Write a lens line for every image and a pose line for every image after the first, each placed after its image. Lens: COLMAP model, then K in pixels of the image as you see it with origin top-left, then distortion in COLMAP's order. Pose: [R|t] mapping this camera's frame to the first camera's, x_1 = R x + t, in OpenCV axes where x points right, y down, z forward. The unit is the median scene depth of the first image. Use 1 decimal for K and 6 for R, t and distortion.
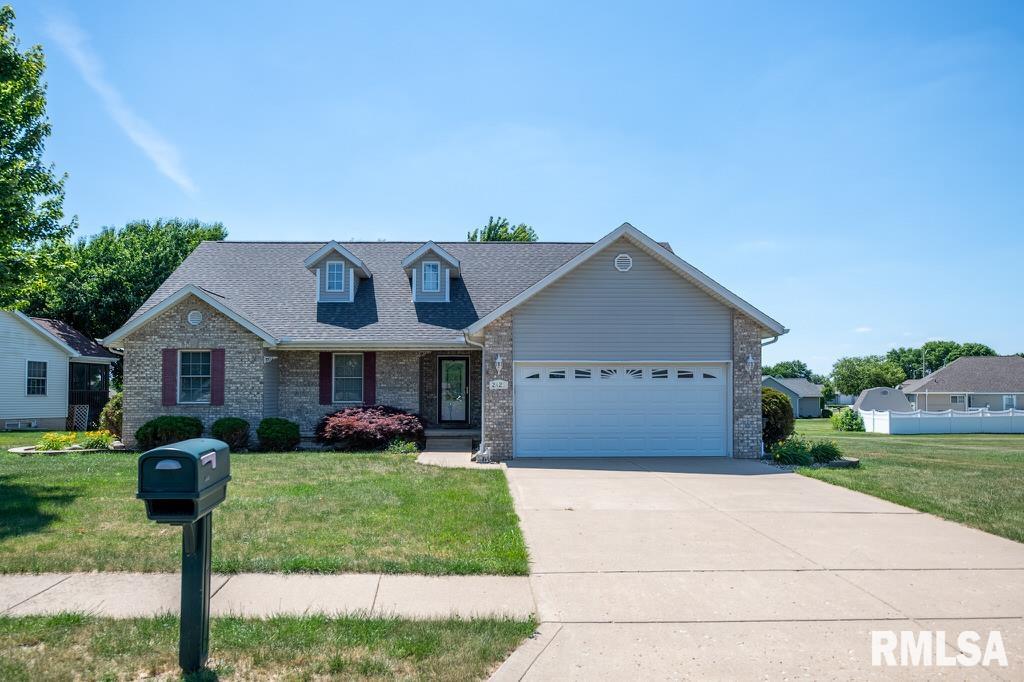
lens RADIAL K [[693.5, 0, 512.1], [0, 693.5, 371.0], [0, 0, 1]] dist [-0.016231, -0.000483]
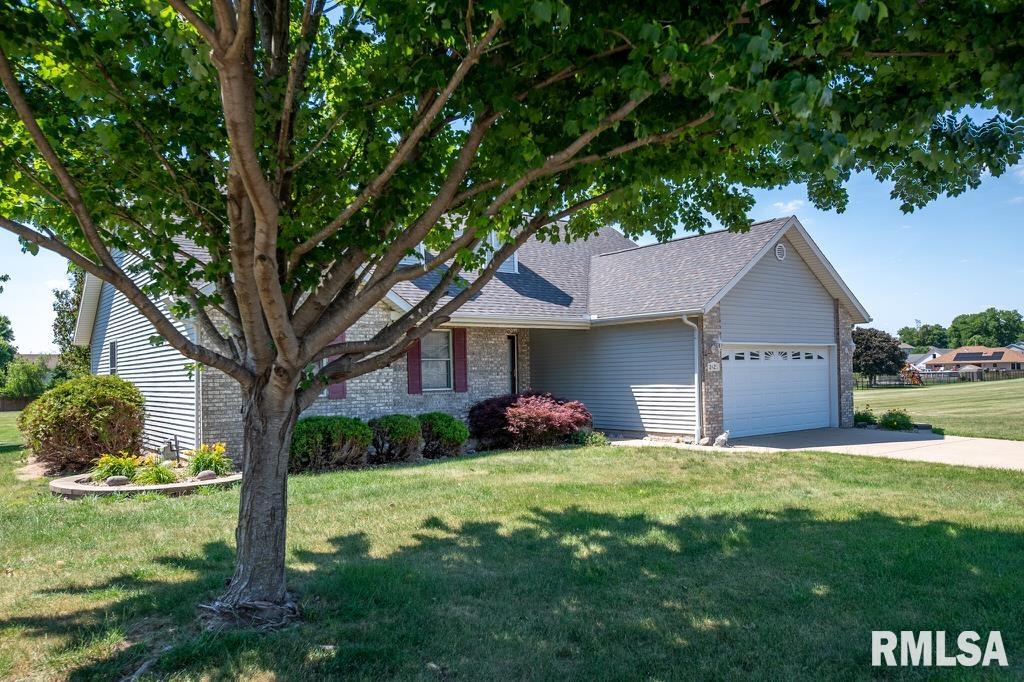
lens RADIAL K [[746.2, 0, 507.3], [0, 746.2, 369.8], [0, 0, 1]] dist [-0.000460, 0.001735]
pose [[0.812281, -0.011118, 0.583160, -0.737241], [-0.004681, 0.999662, 0.025578, -0.001269], [-0.583247, -0.023506, 0.811955, 0.265746]]
